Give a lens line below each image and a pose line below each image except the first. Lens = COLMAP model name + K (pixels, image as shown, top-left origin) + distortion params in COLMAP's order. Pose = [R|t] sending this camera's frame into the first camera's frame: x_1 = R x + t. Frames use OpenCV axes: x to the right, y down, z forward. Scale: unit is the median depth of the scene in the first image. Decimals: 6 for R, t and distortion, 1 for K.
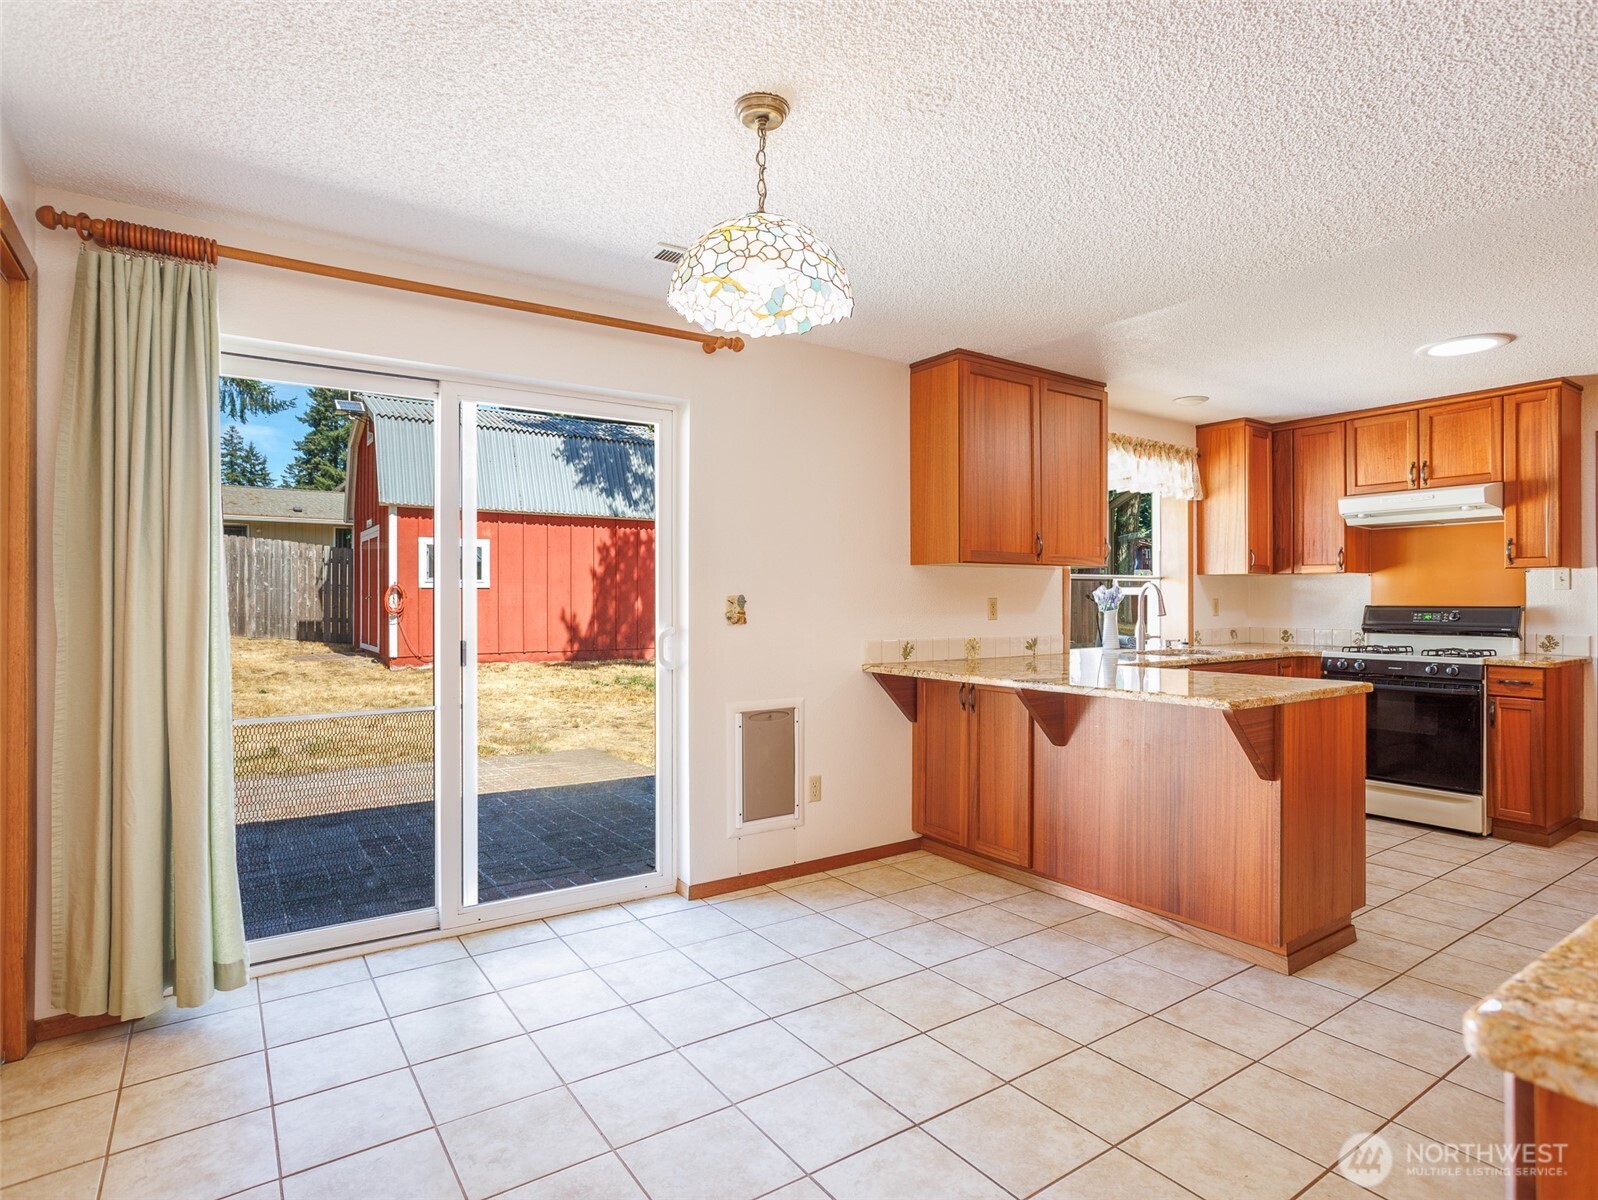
lens RADIAL K [[870.1, 0, 790.2], [0, 870.1, 600.6], [0, 0, 1]] dist [-0.011720, 0.005983]
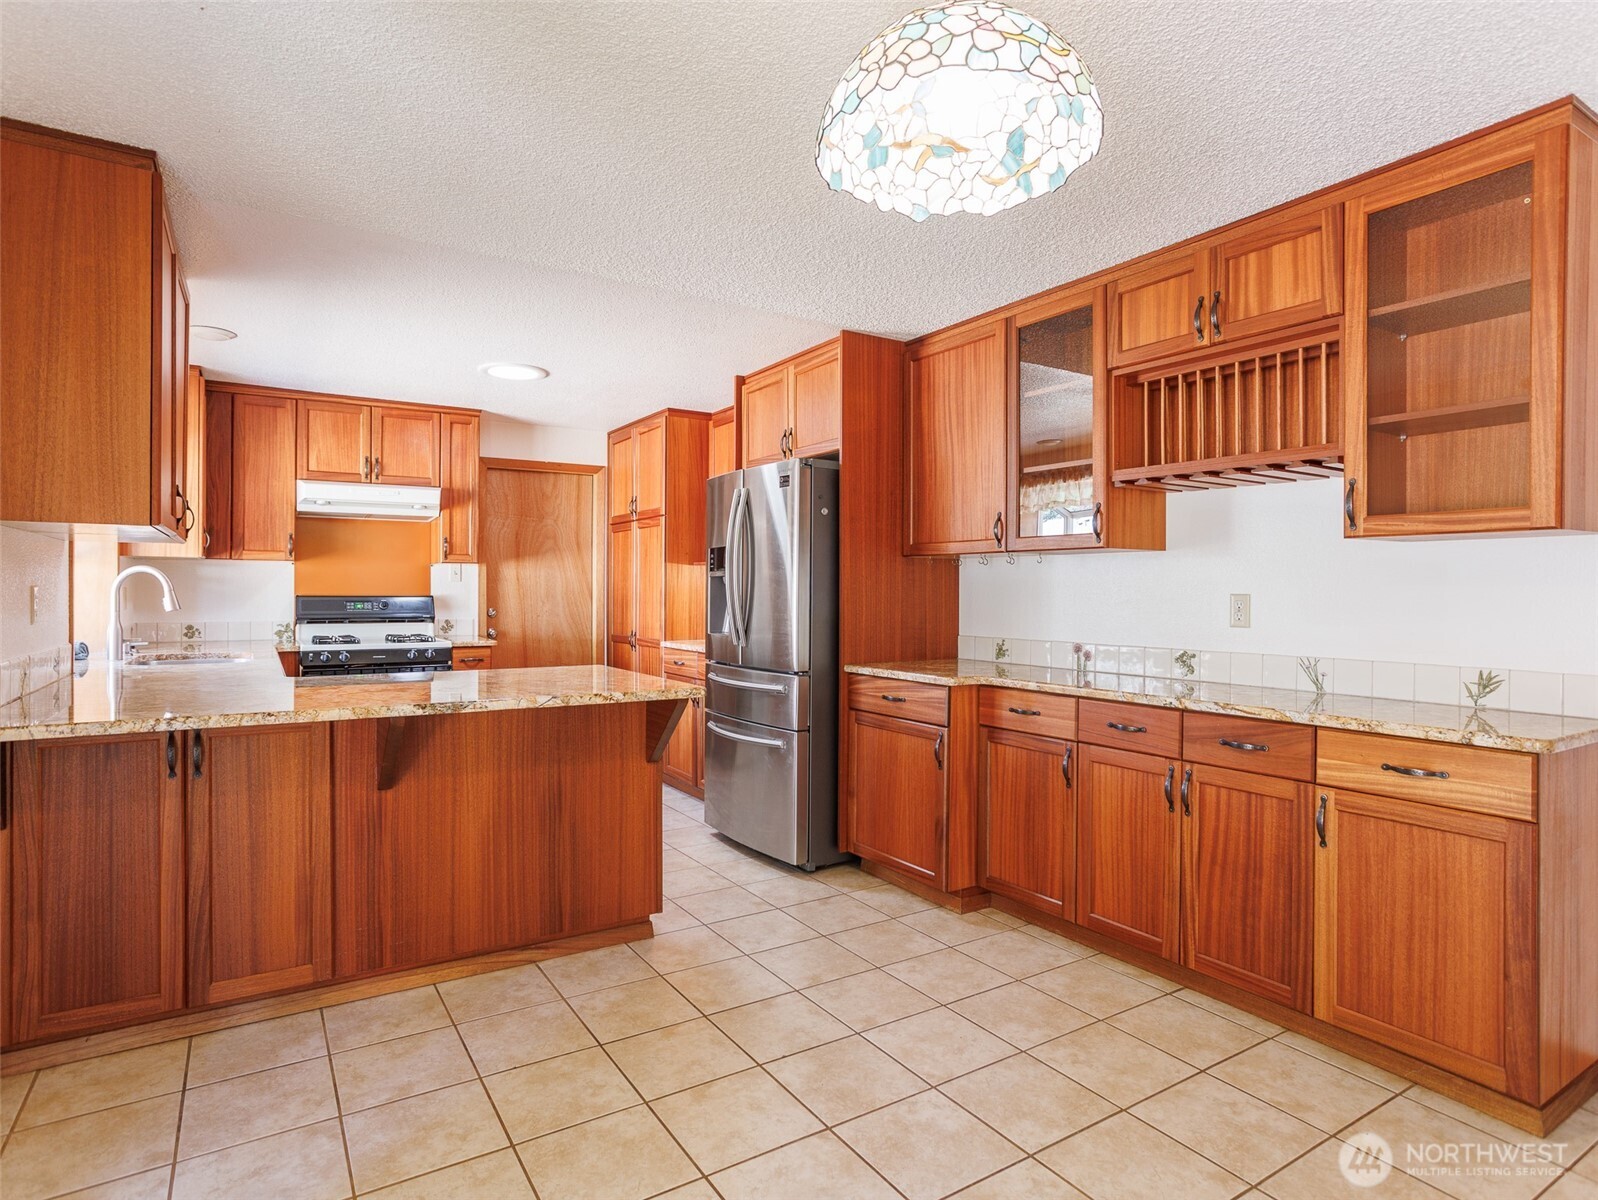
lens RADIAL K [[870.1, 0, 791.0], [0, 870.1, 596.5], [0, 0, 1]] dist [-0.011720, 0.005983]
pose [[0.047155, -0.006004, 0.998870, -0.307496], [-0.004405, 0.999971, 0.006219, -0.001842], [-0.998878, -0.004694, 0.047128, 0.472010]]
